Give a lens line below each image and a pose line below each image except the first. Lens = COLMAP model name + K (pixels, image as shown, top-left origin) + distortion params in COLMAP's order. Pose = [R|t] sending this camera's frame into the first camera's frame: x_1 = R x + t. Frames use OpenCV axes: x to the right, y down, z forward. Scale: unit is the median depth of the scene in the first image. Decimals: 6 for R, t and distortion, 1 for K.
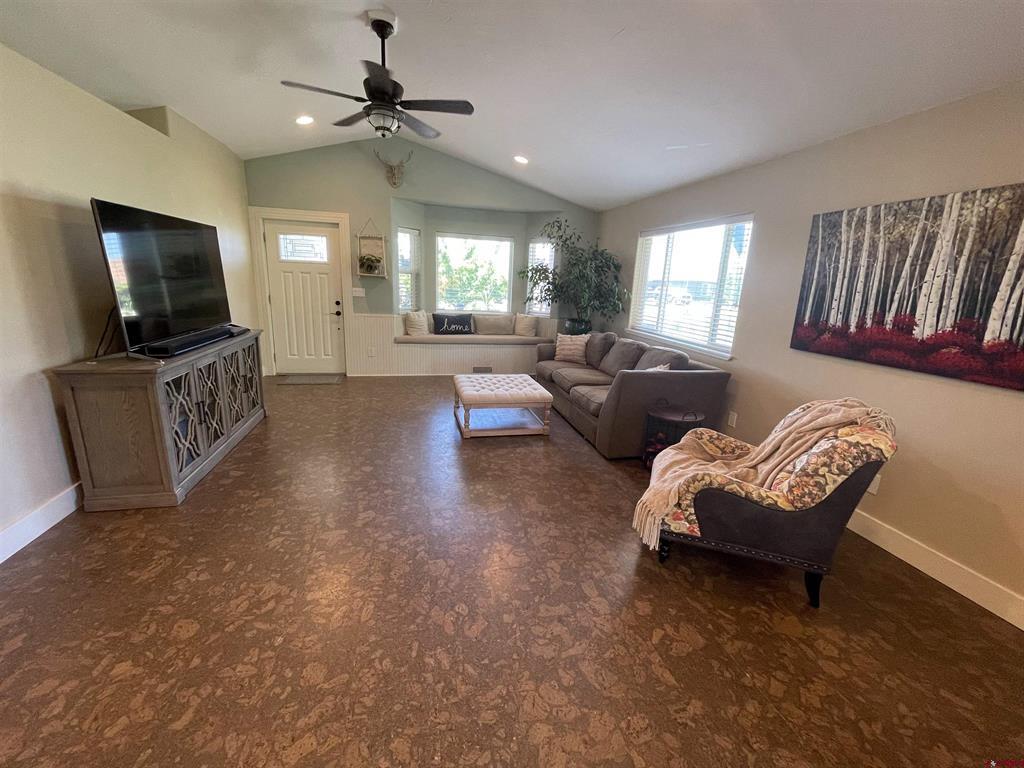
lens RADIAL K [[415.2, 0, 507.6], [0, 415.2, 379.4], [0, 0, 1]] dist [0.000175, 0.000004]
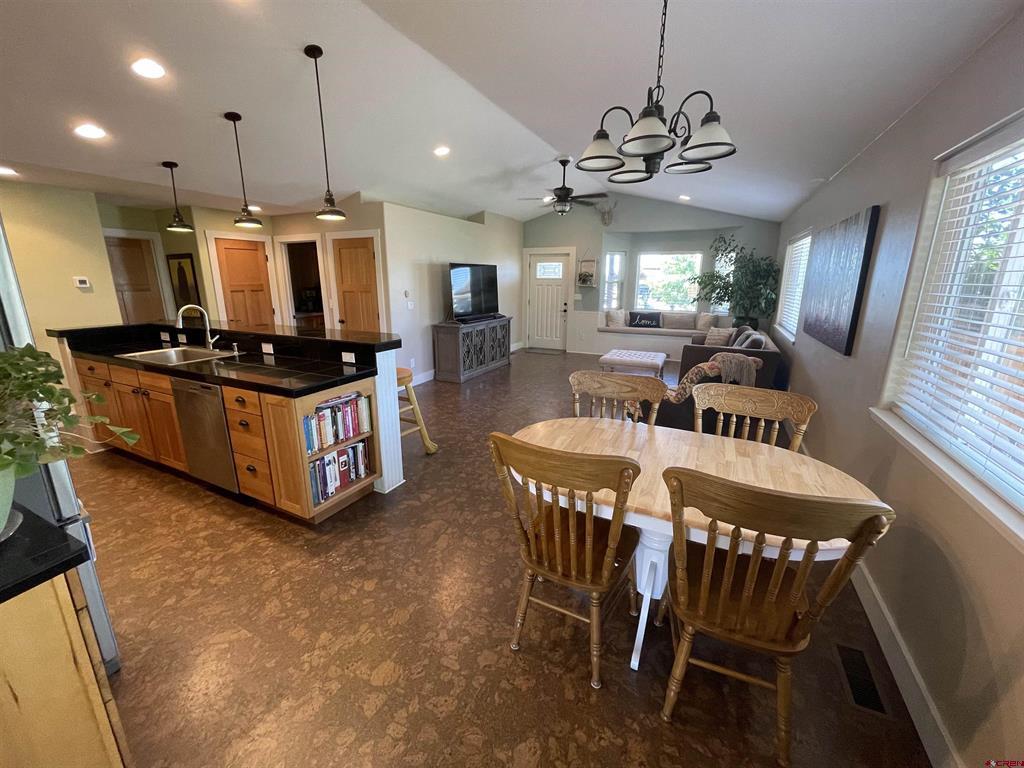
lens RADIAL K [[415.2, 0, 507.6], [0, 415.2, 379.4], [0, 0, 1]] dist [0.000175, 0.000004]
pose [[0.776013, 0.106751, -0.621617, 0.849304], [-0.117305, 0.992805, 0.024054, 0.169916], [0.619712, 0.054253, 0.782952, -0.678263]]
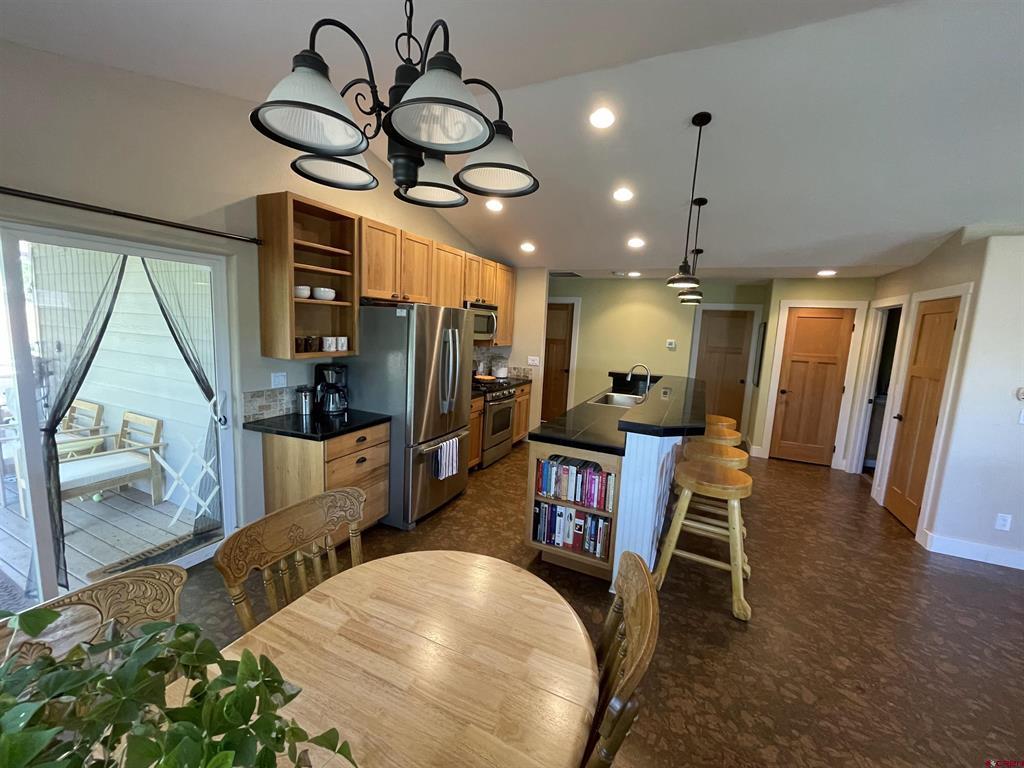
lens RADIAL K [[415.2, 0, 507.6], [0, 415.2, 379.4], [0, 0, 1]] dist [0.000175, 0.000004]
pose [[-0.613972, 0.029401, -0.788780, 0.827884], [-0.260249, 0.935887, 0.237457, -0.081928], [0.745191, 0.351071, -0.566957, 0.177926]]
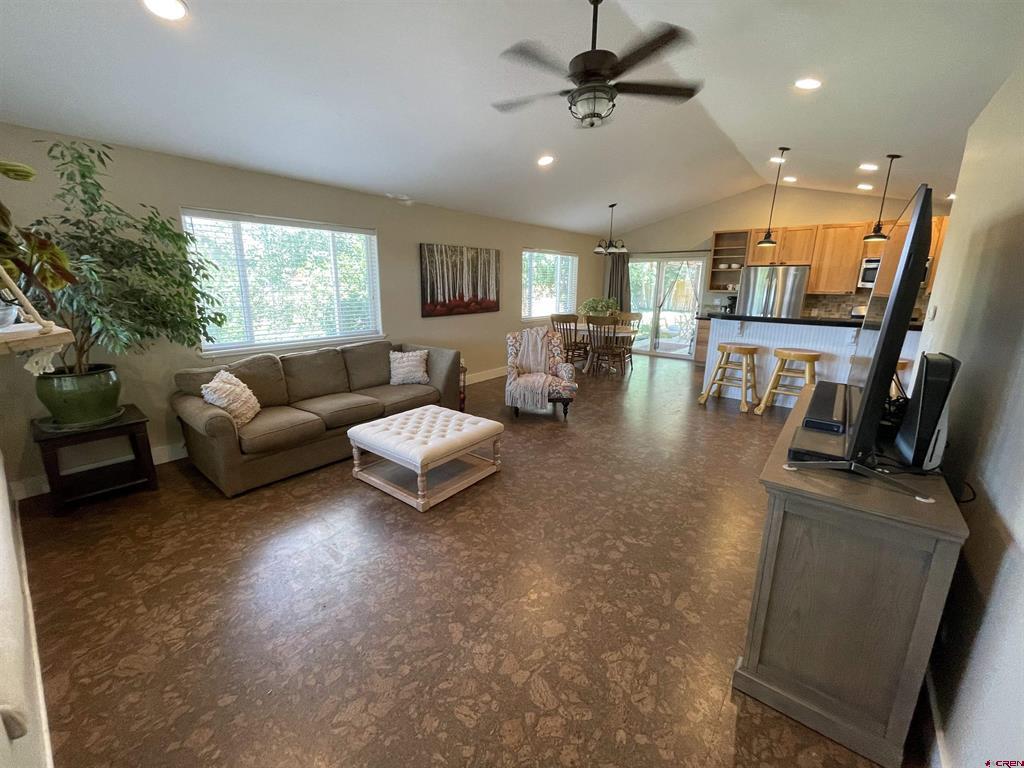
lens RADIAL K [[415.2, 0, 507.6], [0, 415.2, 379.4], [0, 0, 1]] dist [0.000175, 0.000004]
pose [[-0.618253, -0.228043, 0.752170, -0.994006], [0.149982, 0.905170, 0.397709, -0.519699], [-0.771536, 0.358697, -0.525422, 1.866182]]
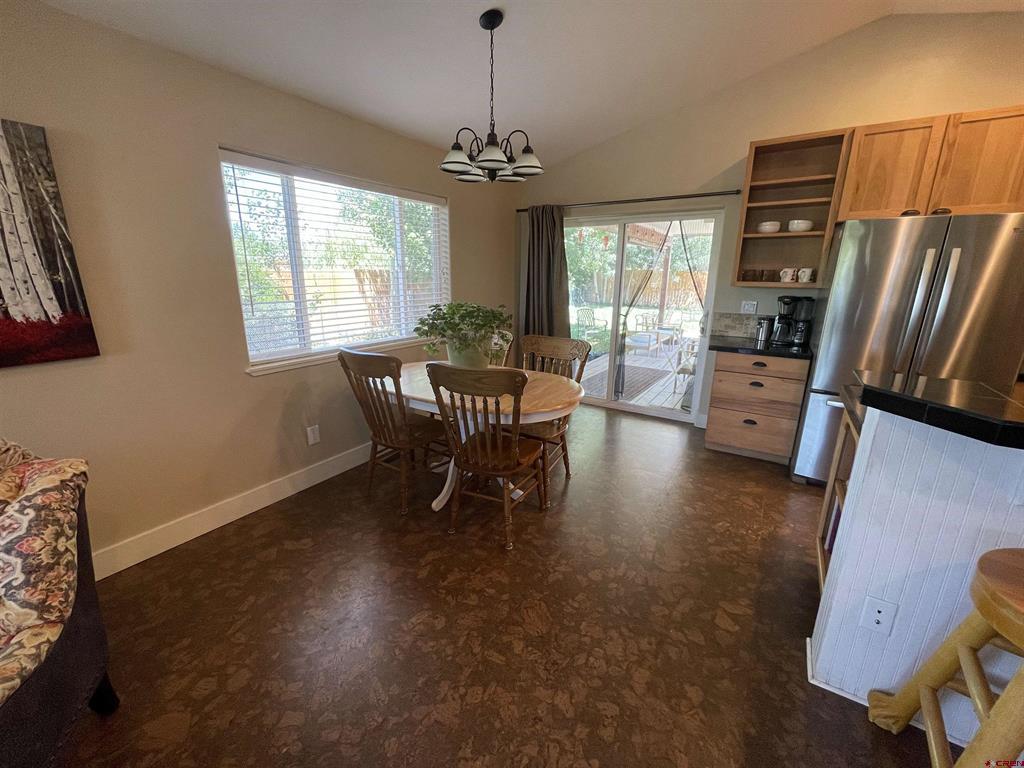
lens RADIAL K [[415.2, 0, 507.6], [0, 415.2, 379.4], [0, 0, 1]] dist [0.000175, 0.000004]
pose [[-0.695449, -0.229231, 0.681031, -0.058036], [0.128269, 0.892929, 0.431539, -0.122318], [-0.707034, 0.387469, -0.591583, 0.503173]]
